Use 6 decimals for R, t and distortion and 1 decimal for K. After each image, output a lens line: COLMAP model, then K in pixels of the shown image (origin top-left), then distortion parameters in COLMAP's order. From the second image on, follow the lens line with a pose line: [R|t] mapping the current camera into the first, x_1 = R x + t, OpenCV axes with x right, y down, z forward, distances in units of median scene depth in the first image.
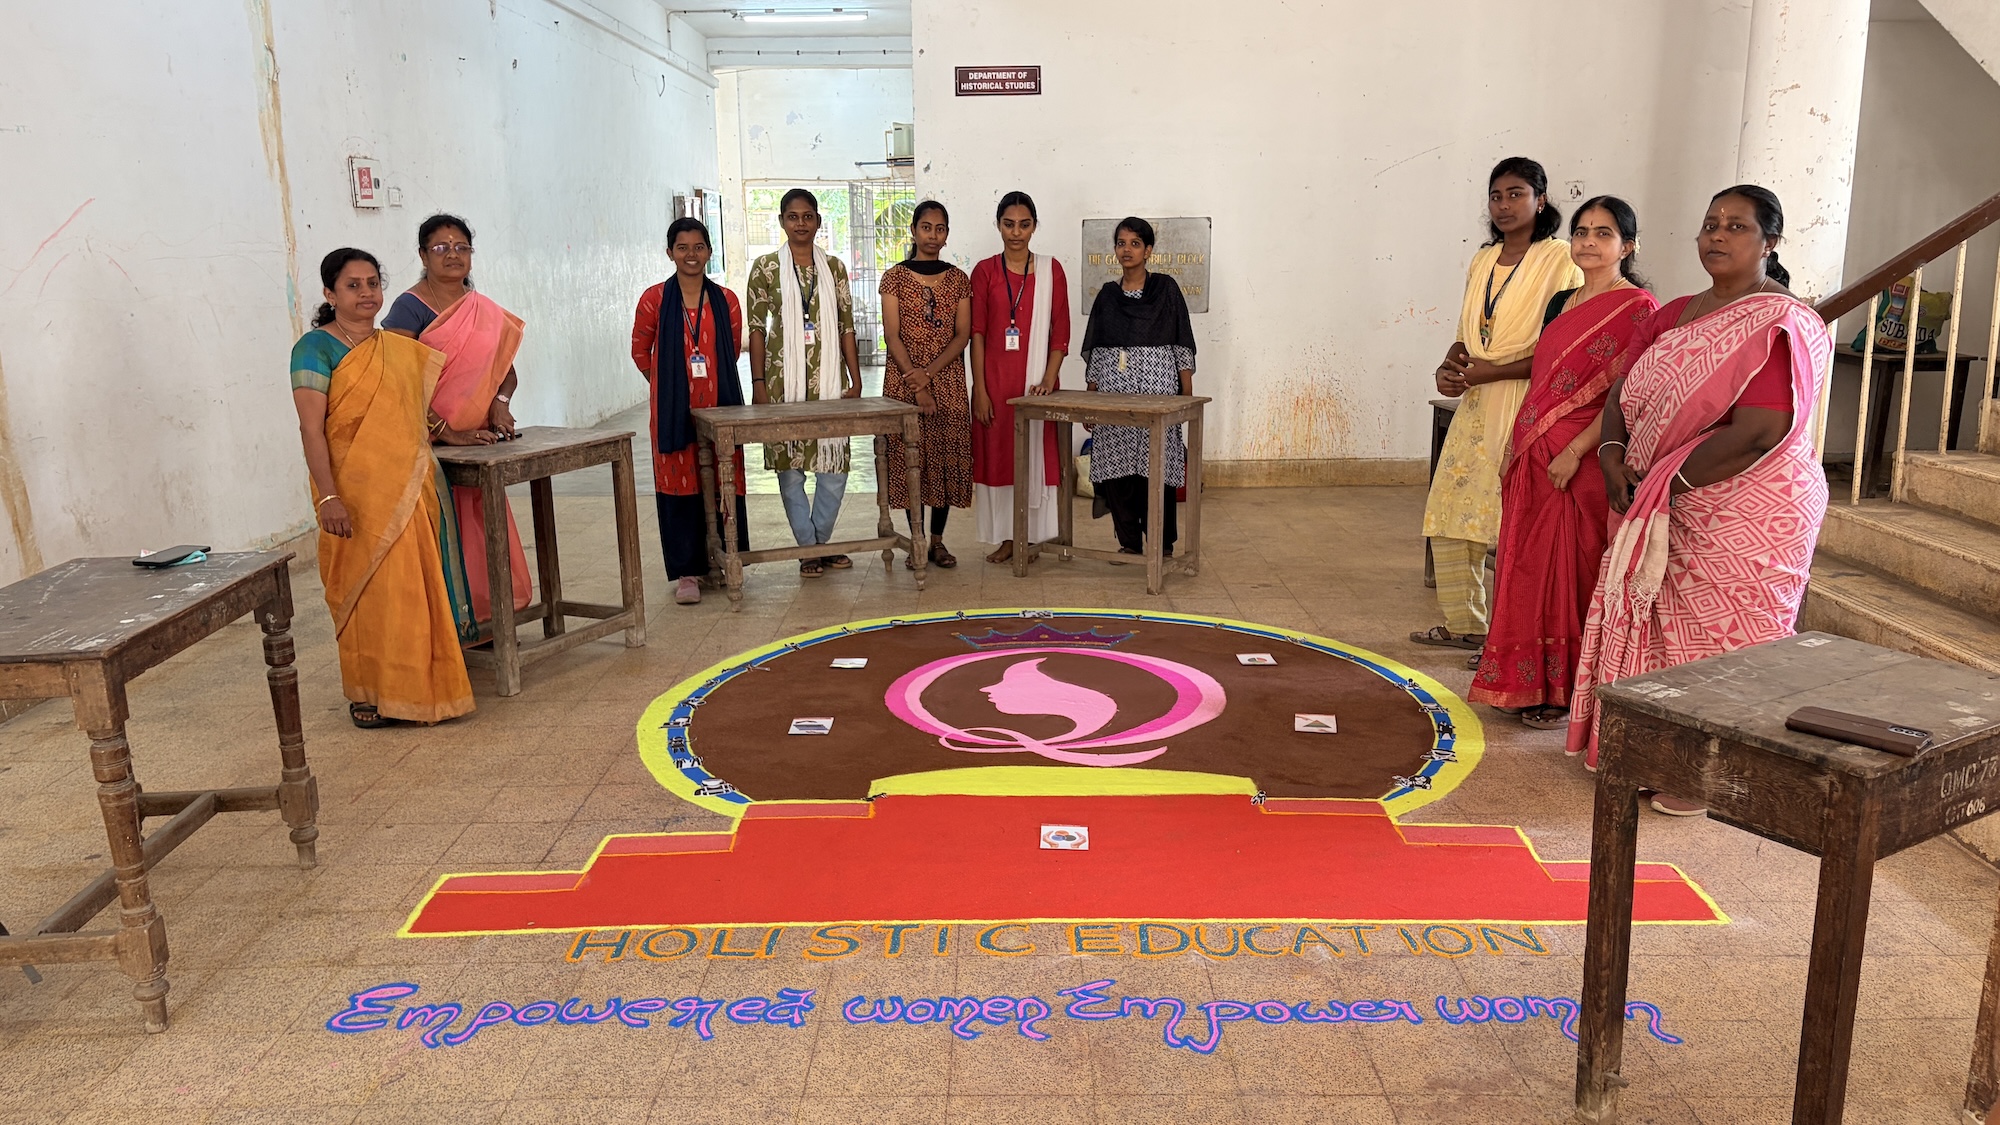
lens RADIAL K [[1466.8, 0, 1000.0], [0, 1466.8, 562.5], [0, 0, 1]] dist [0.042231, -0.042490]
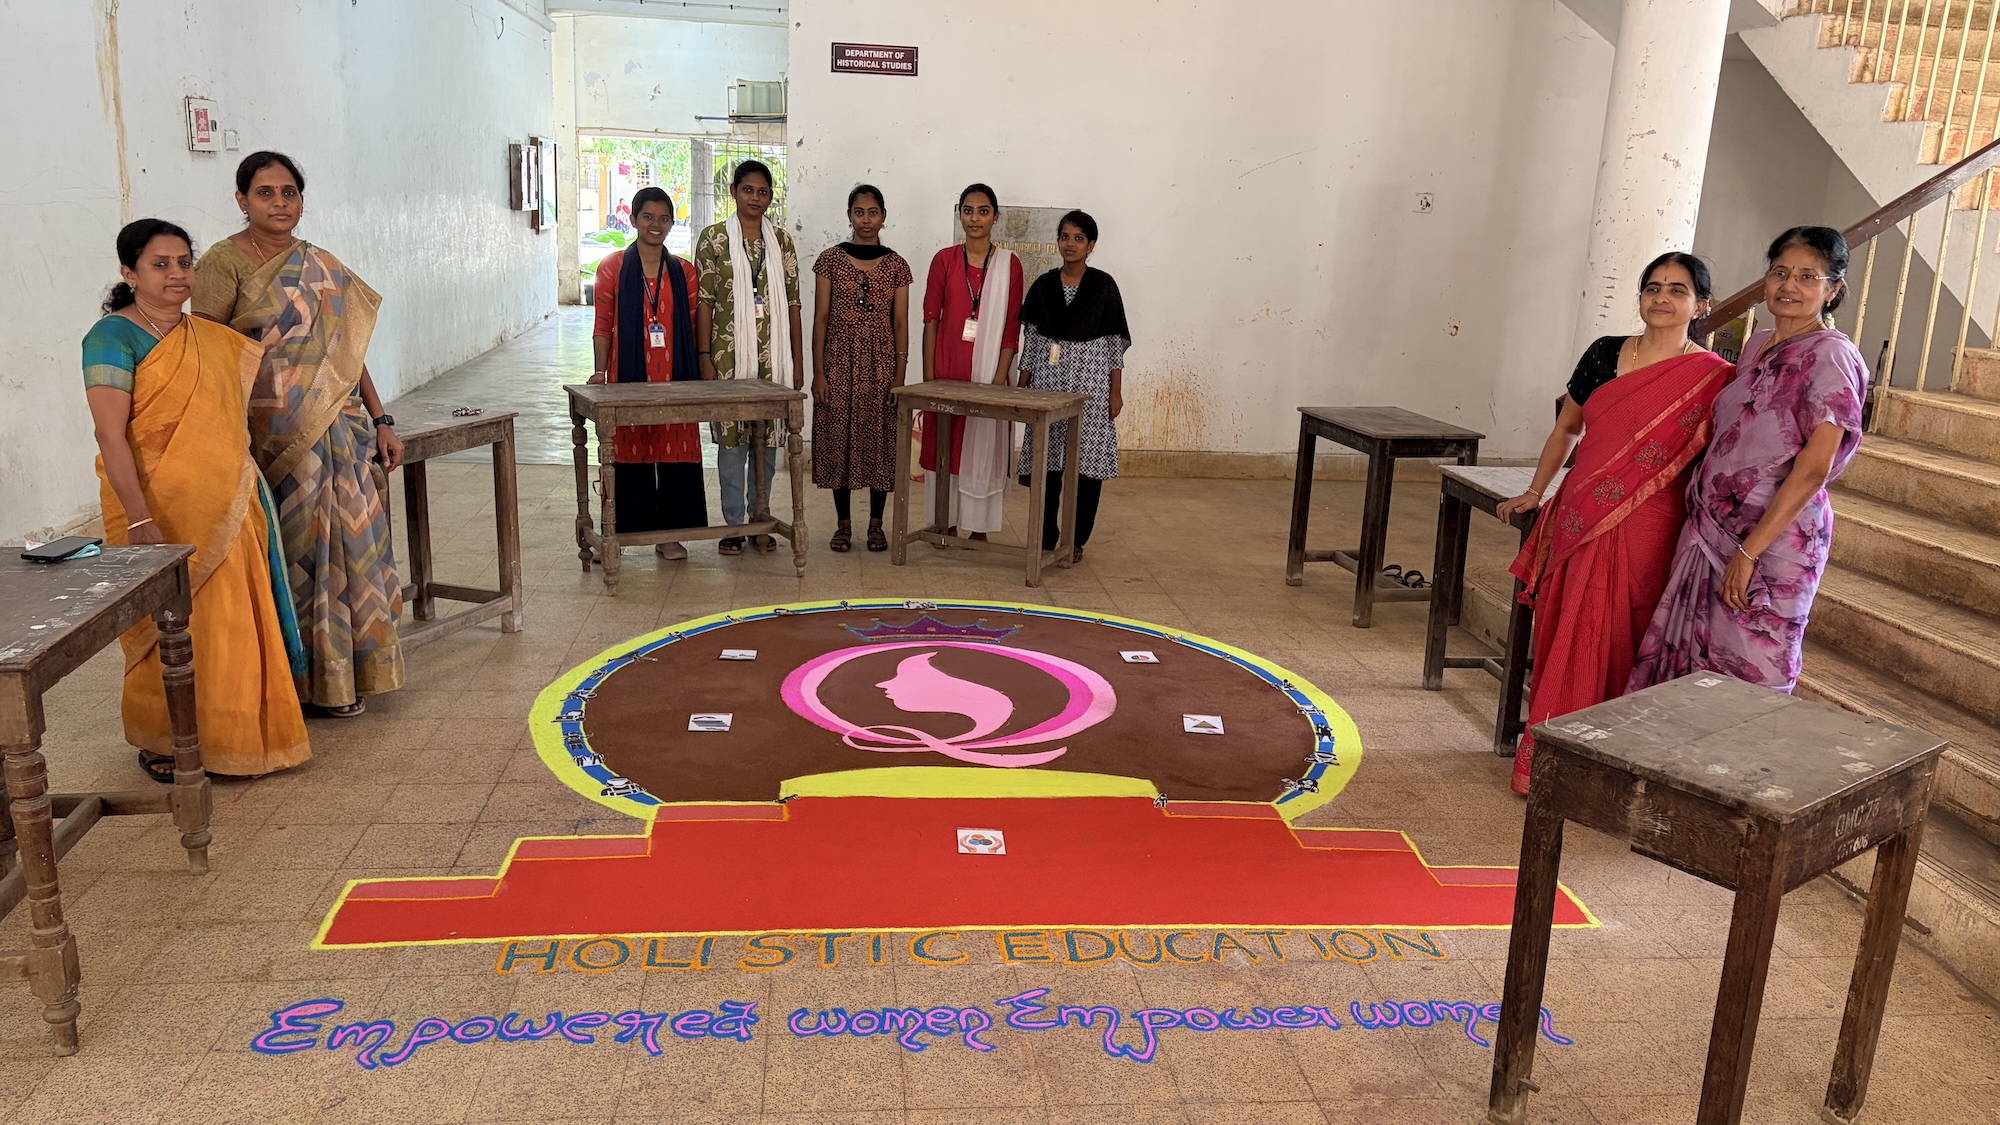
lens RADIAL K [[1466.9, 0, 993.4], [0, 1466.9, 560.1], [0, 0, 1]] dist [0.045997, -0.050583]
pose [[0.992064, 0.025099, 0.123205, -0.086764], [-0.028216, 0.999323, 0.023619, -0.036942], [-0.122529, -0.026908, 0.992100, -0.013297]]
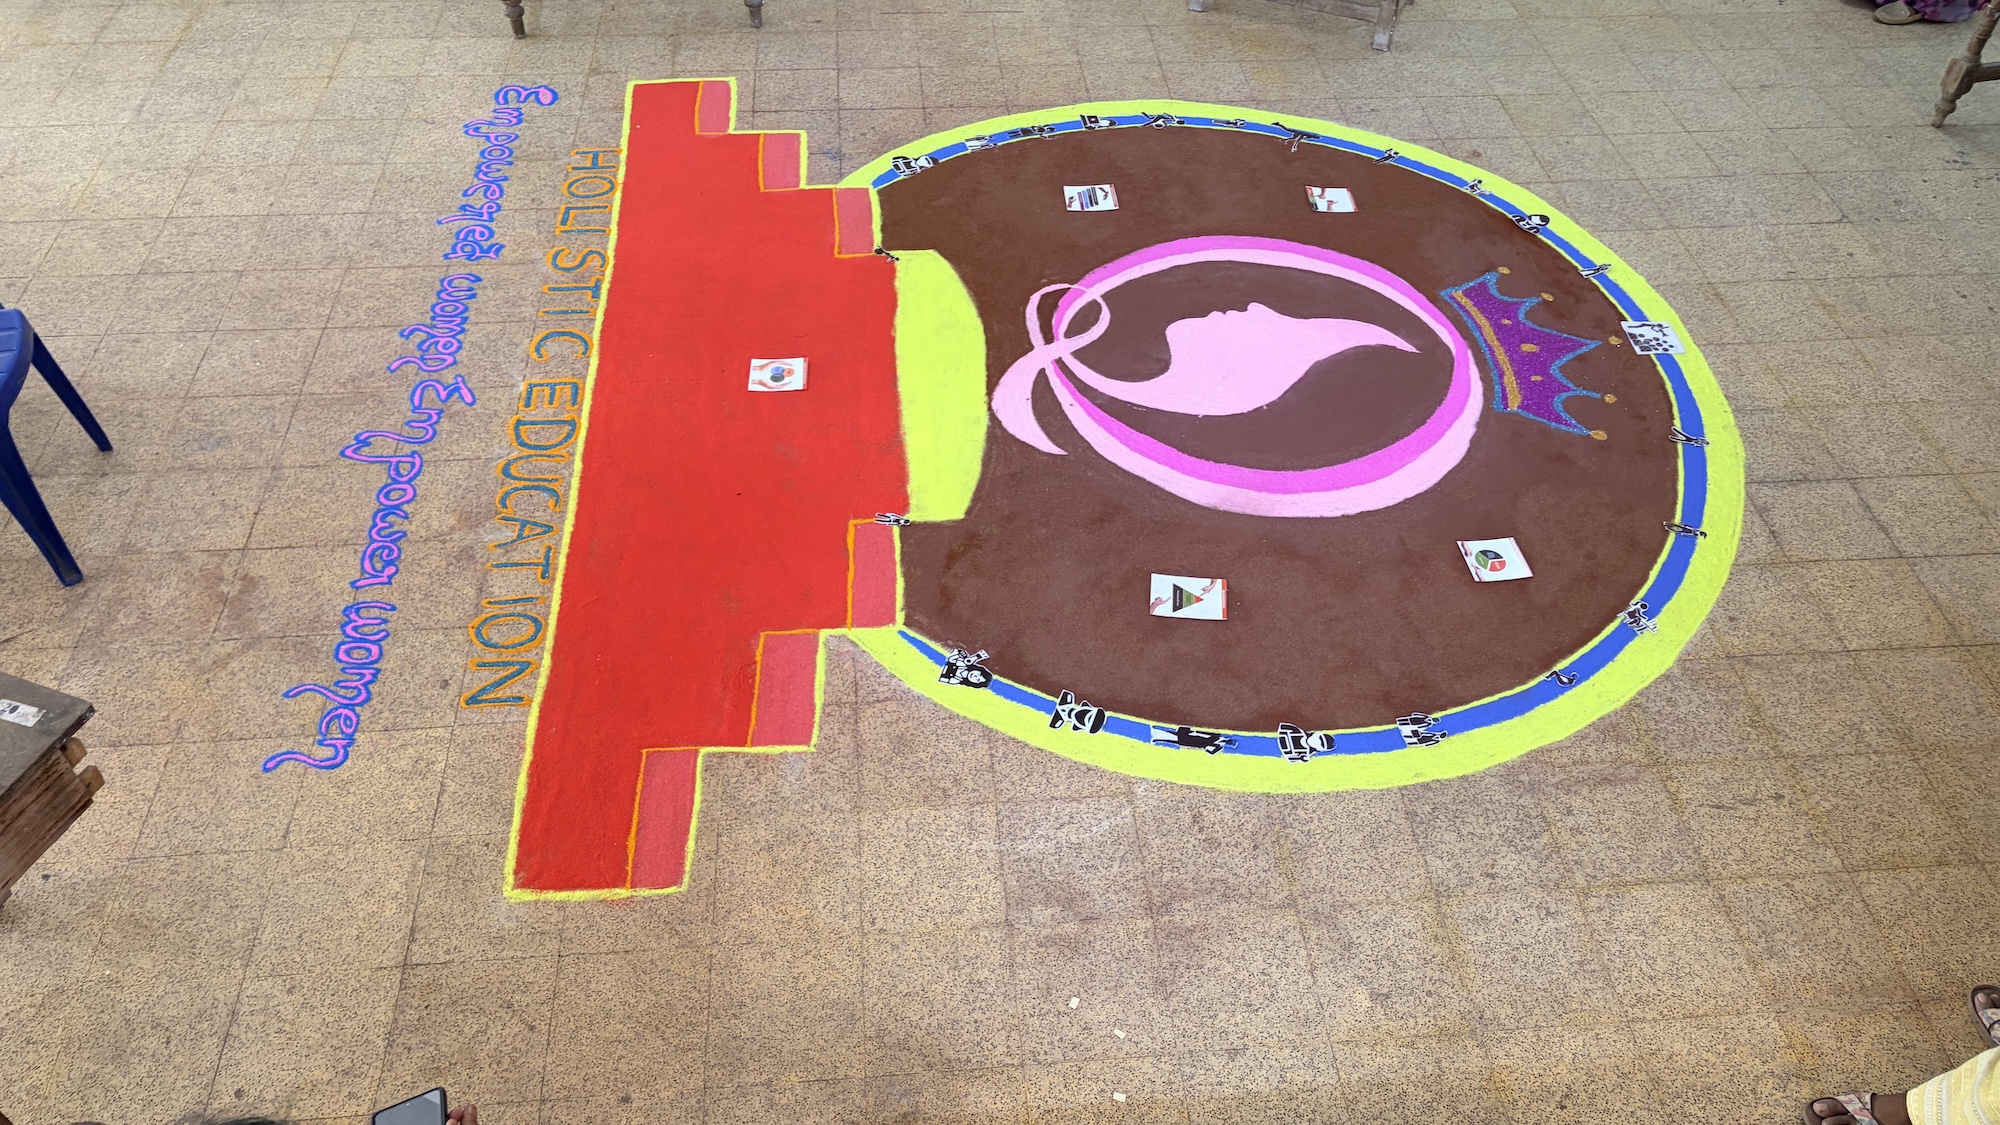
lens RADIAL K [[1492.5, 0, 1010.5], [0, 1492.5, 620.0], [0, 0, 1]] dist [0.012158, 0.006832]
pose [[0.099461, 0.735816, -0.669838, 0.919534], [-0.250835, 0.669977, 0.698722, -0.469415], [0.962907, 0.098523, 0.251205, 1.015103]]
